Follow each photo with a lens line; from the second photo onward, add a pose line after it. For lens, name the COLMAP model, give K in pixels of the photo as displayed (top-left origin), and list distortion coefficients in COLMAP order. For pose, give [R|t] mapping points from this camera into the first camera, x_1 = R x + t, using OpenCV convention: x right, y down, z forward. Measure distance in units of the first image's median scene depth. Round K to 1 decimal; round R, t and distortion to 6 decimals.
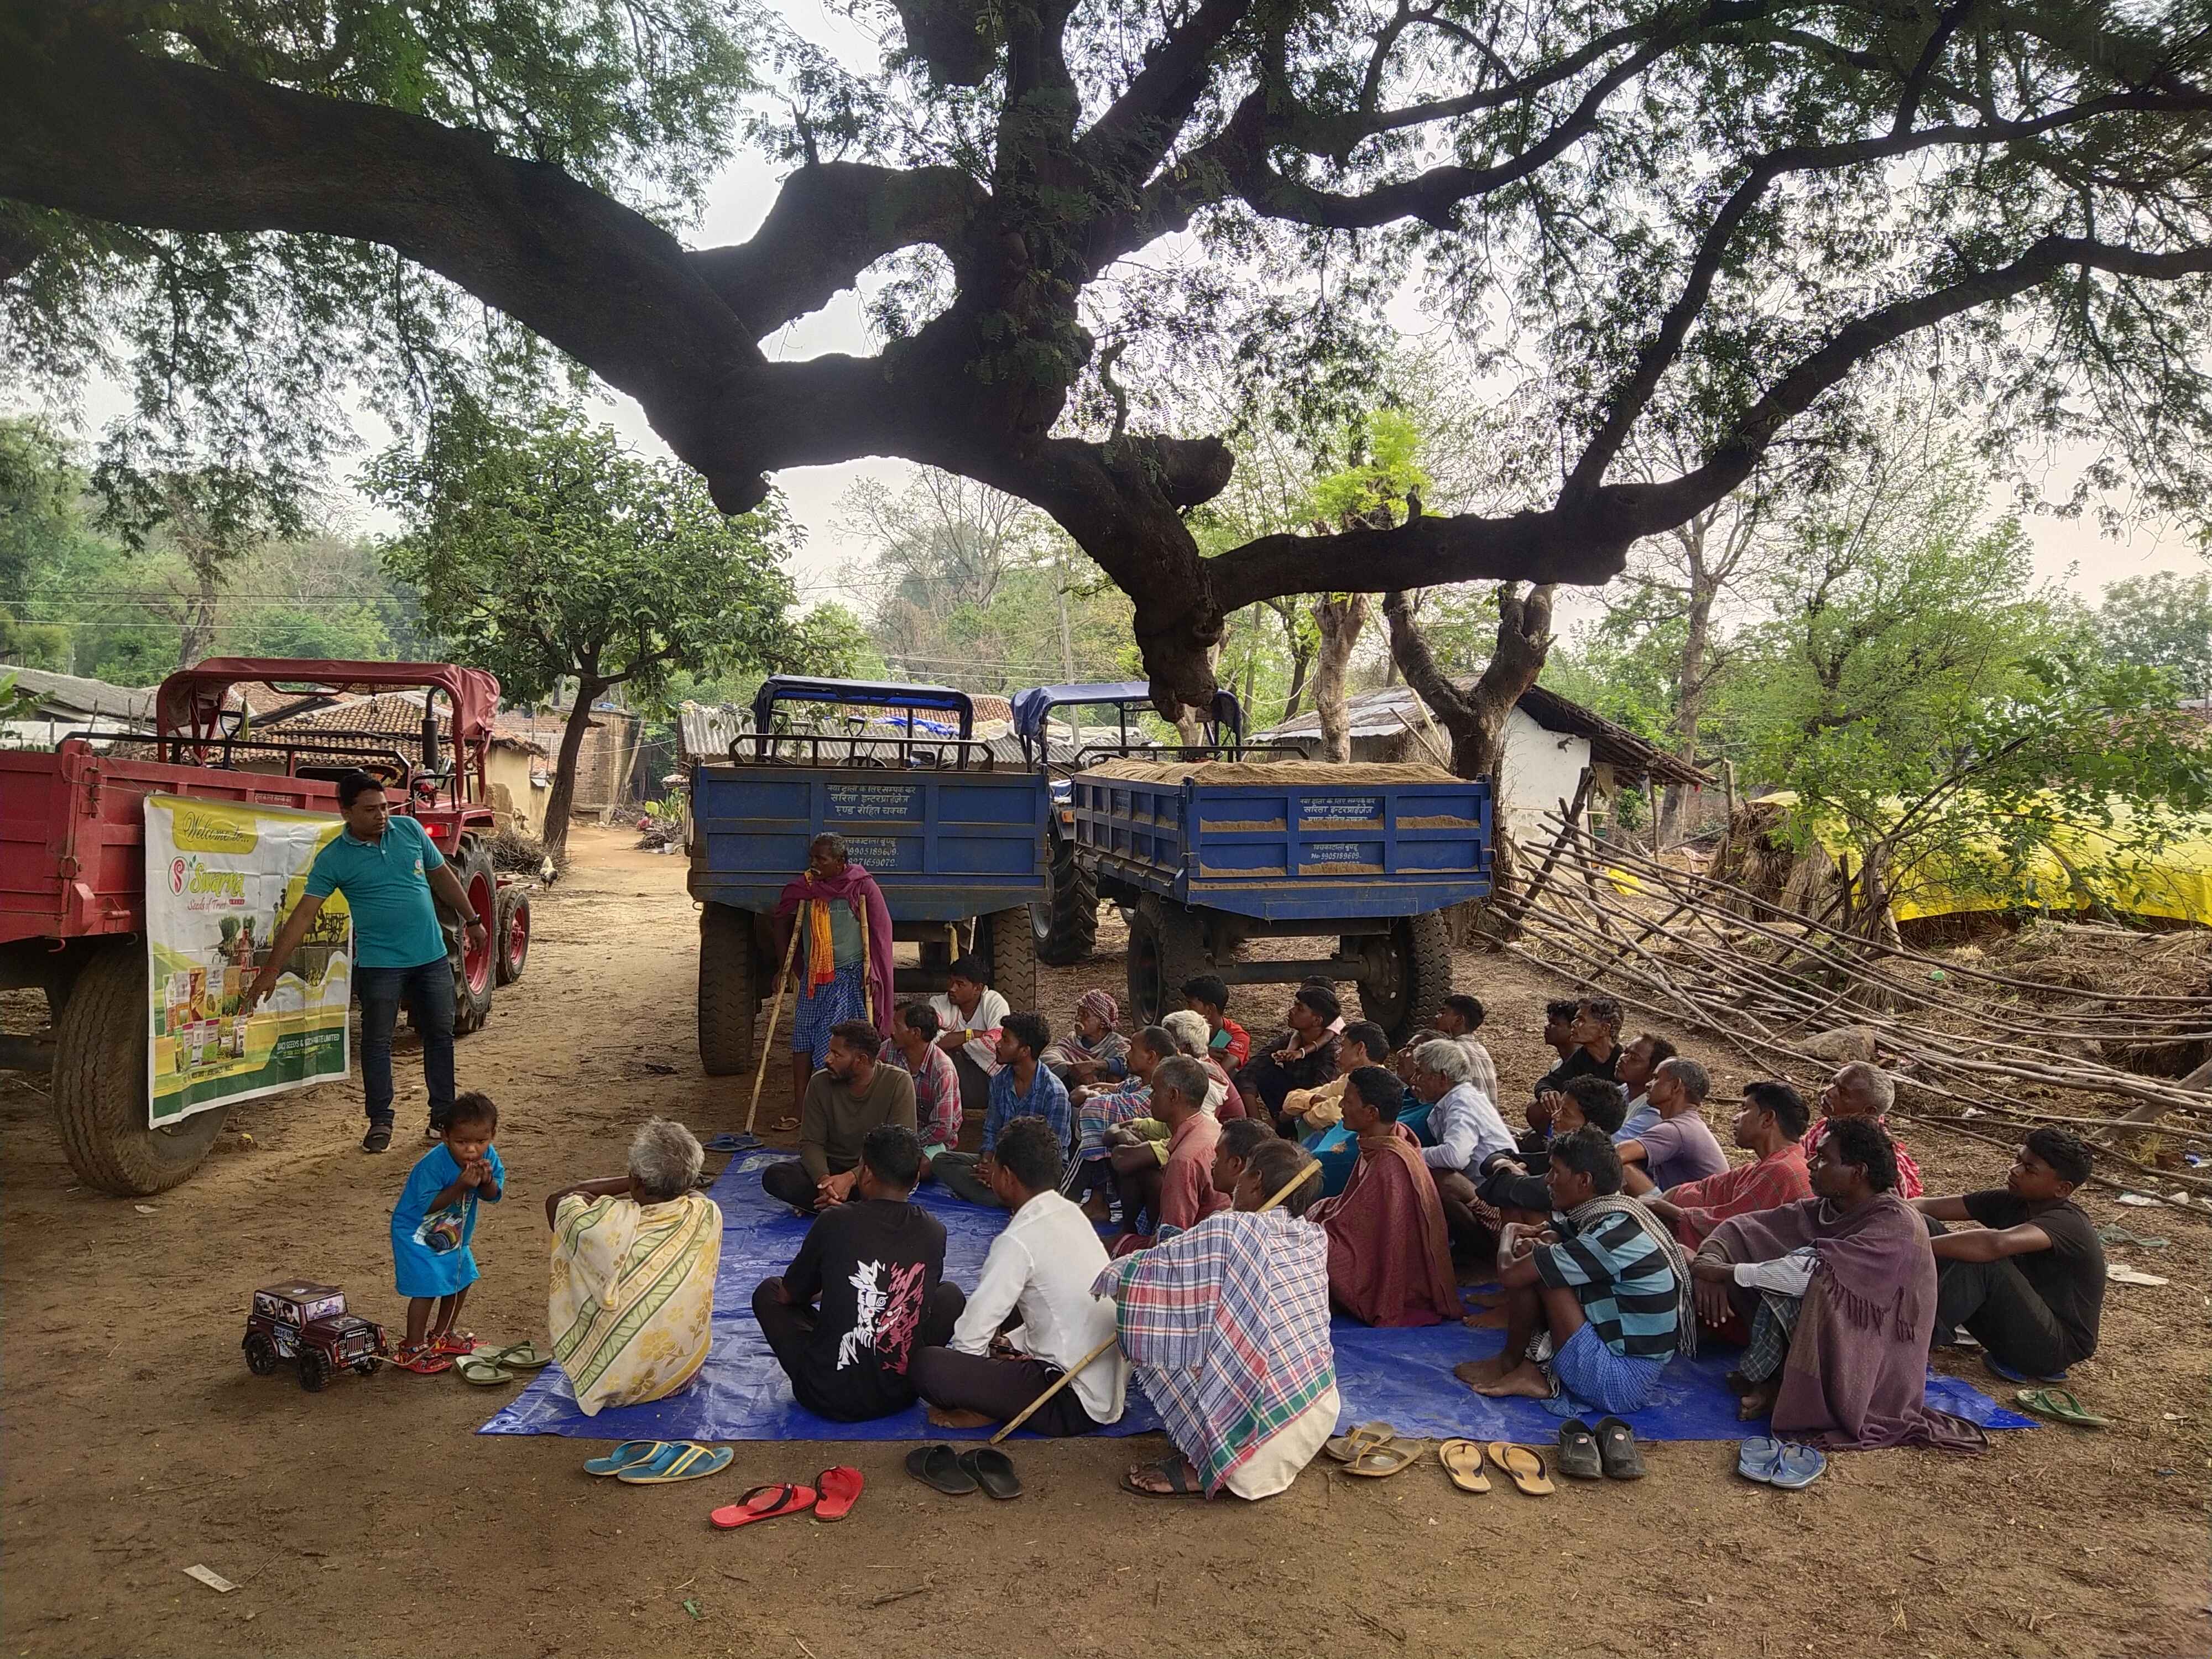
lens RADIAL K [[1546.0, 0, 1065.1], [0, 1546.0, 821.5], [0, 0, 1]] dist [0.142563, -0.182277]
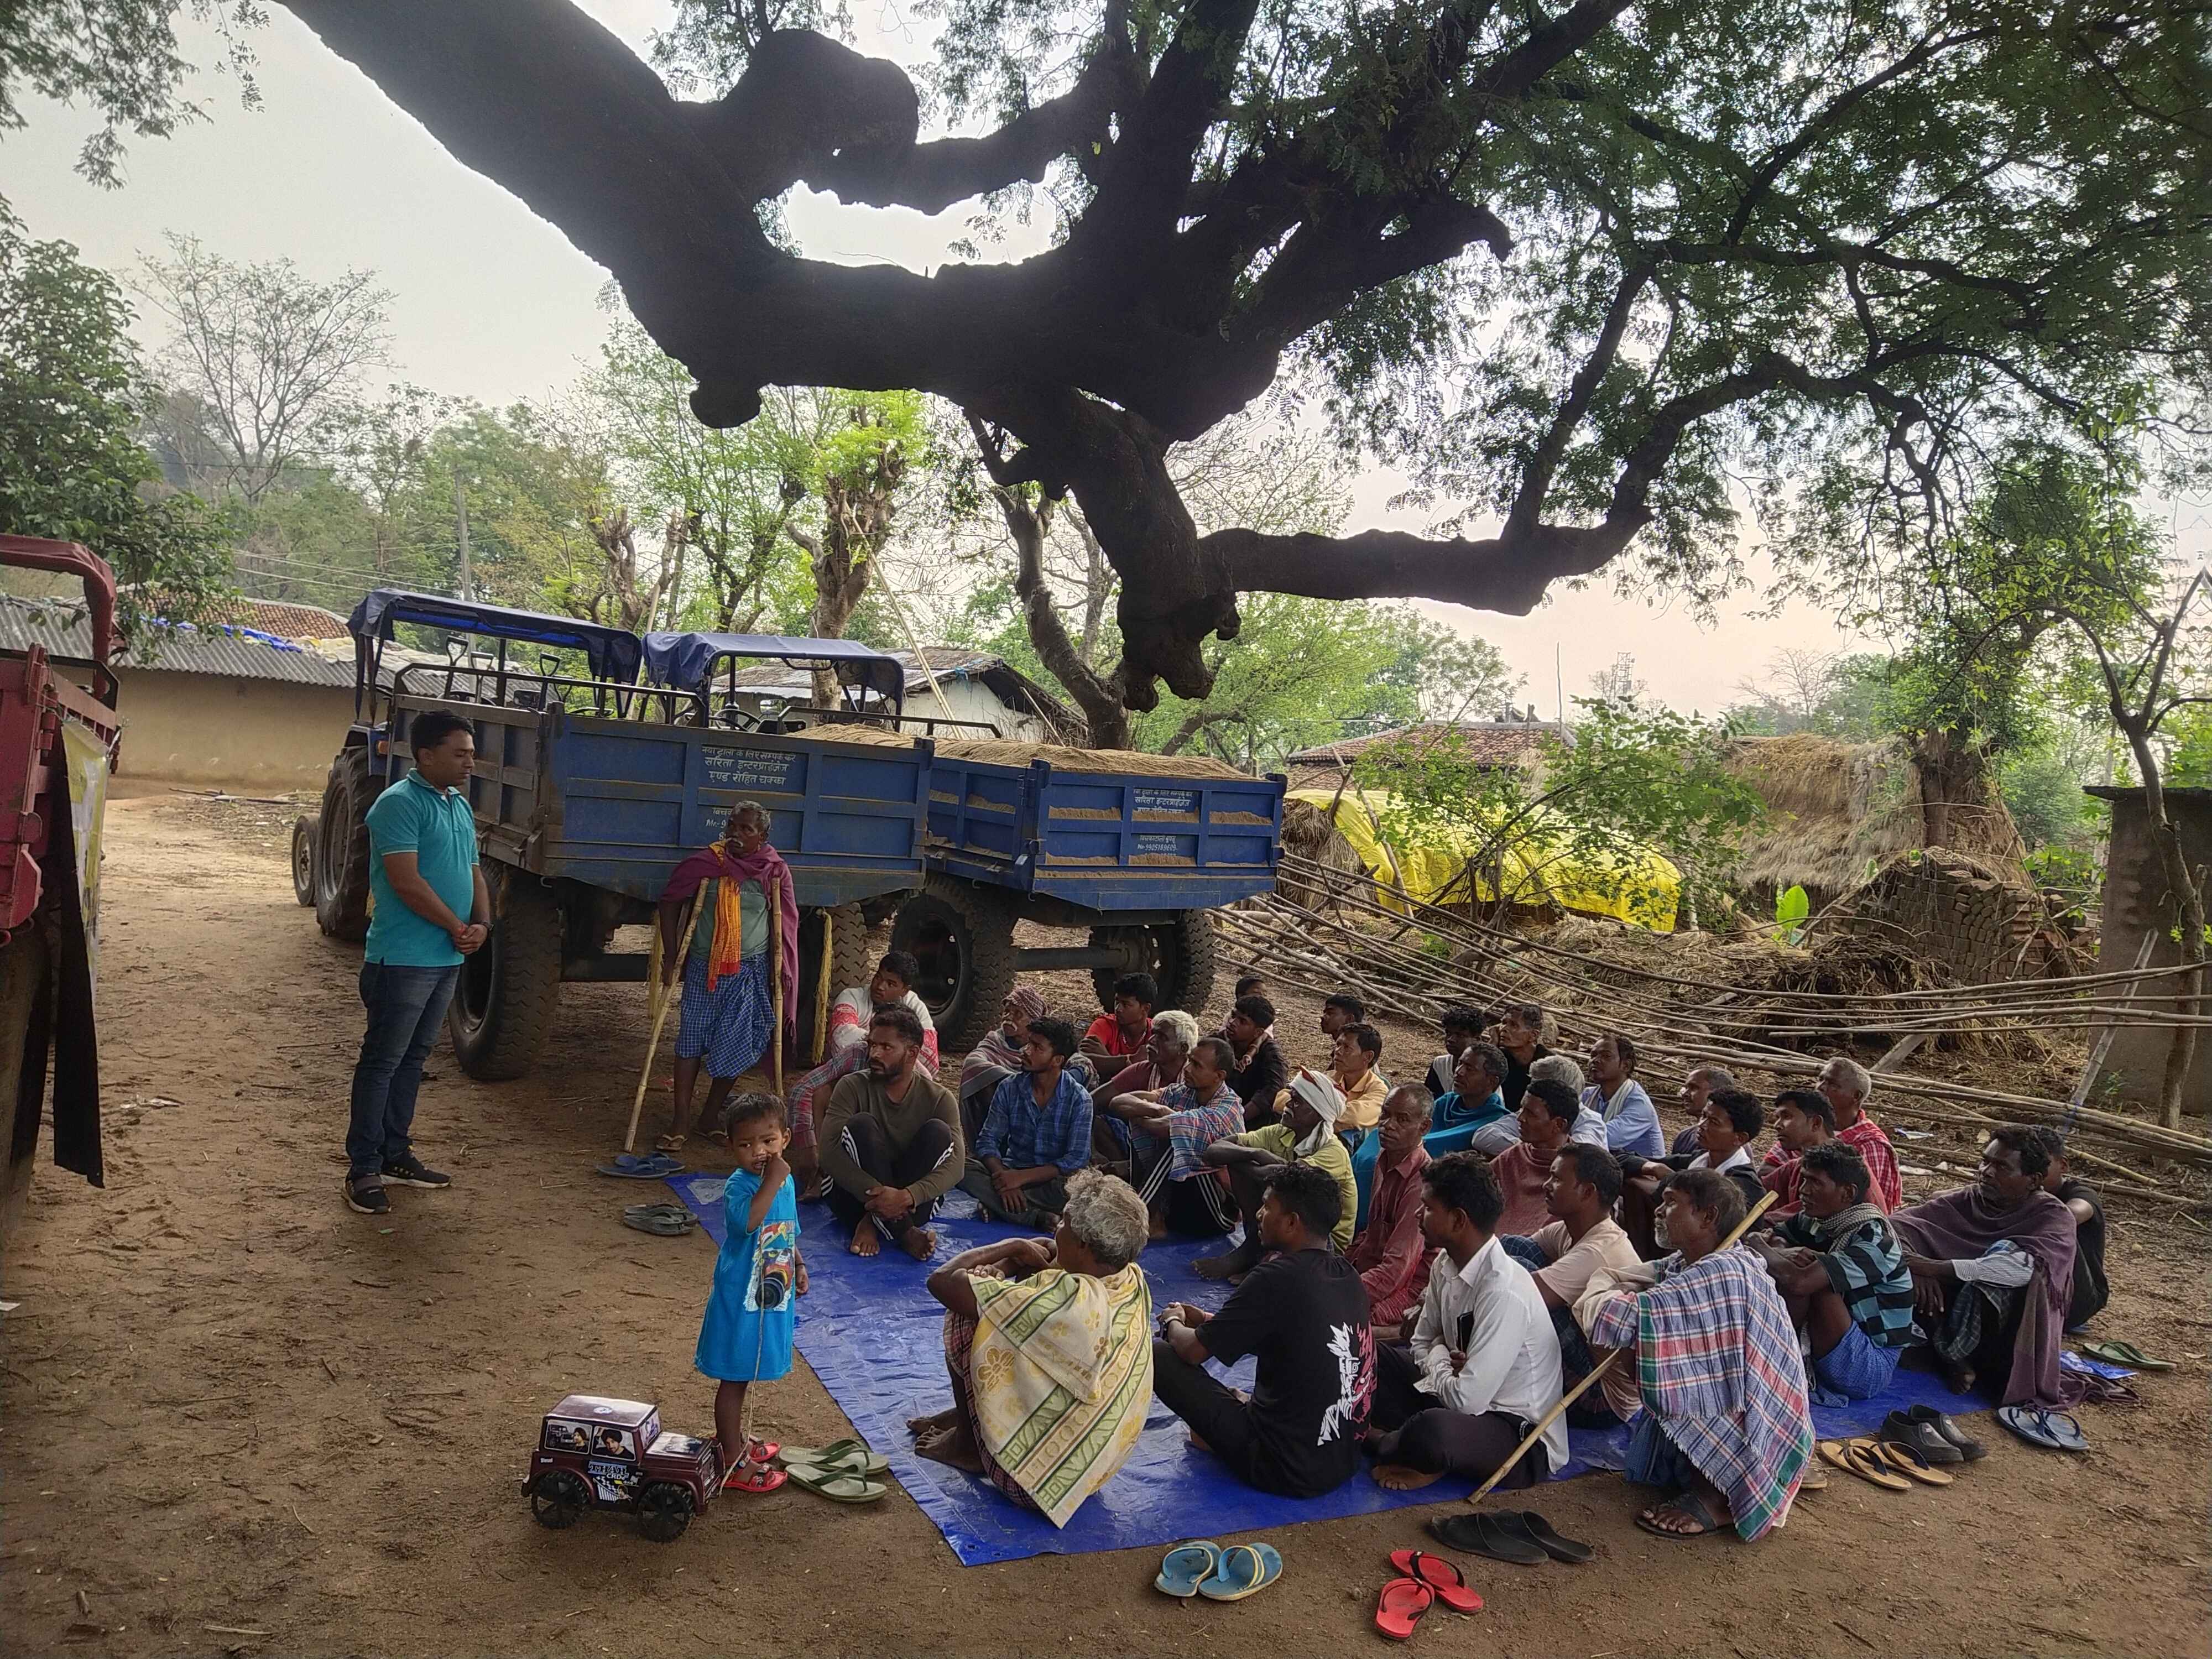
lens RADIAL K [[1569.7, 0, 952.5], [0, 1569.7, 828.5], [0, 0, 1]] dist [0.092043, -0.124347]
pose [[0.910028, 0.042585, 0.412354, -0.459030], [-0.058666, 0.997928, 0.026411, -0.011364], [-0.410375, -0.048226, 0.910641, 0.169406]]
